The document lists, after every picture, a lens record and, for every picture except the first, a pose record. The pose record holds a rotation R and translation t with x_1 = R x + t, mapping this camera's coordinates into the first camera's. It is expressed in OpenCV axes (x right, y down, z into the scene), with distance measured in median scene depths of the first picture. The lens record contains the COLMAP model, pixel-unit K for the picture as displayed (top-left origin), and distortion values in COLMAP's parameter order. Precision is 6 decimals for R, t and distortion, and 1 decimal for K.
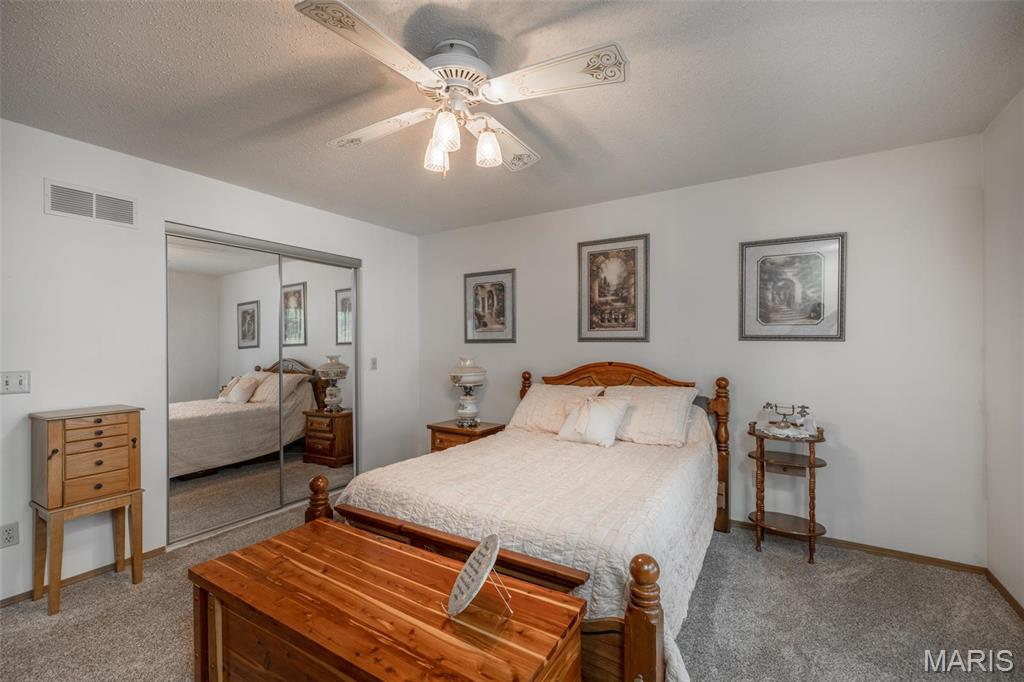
lens RADIAL K [[434.0, 0, 502.2], [0, 434.0, 343.2], [0, 0, 1]] dist [-0.001788, -0.000194]
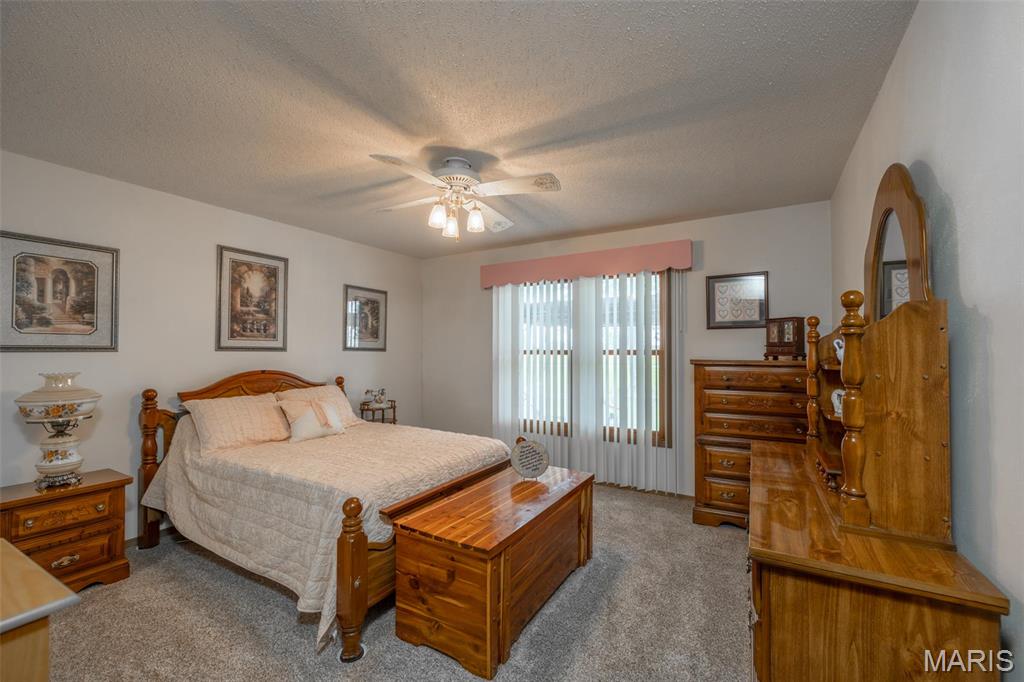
lens RADIAL K [[434.0, 0, 502.2], [0, 434.0, 343.2], [0, 0, 1]] dist [-0.001788, -0.000194]
pose [[-0.013332, 0.027626, 0.999529, -0.783134], [0.007567, 0.999592, -0.027527, 0.010746], [-0.999882, 0.007197, -0.013535, 0.417356]]
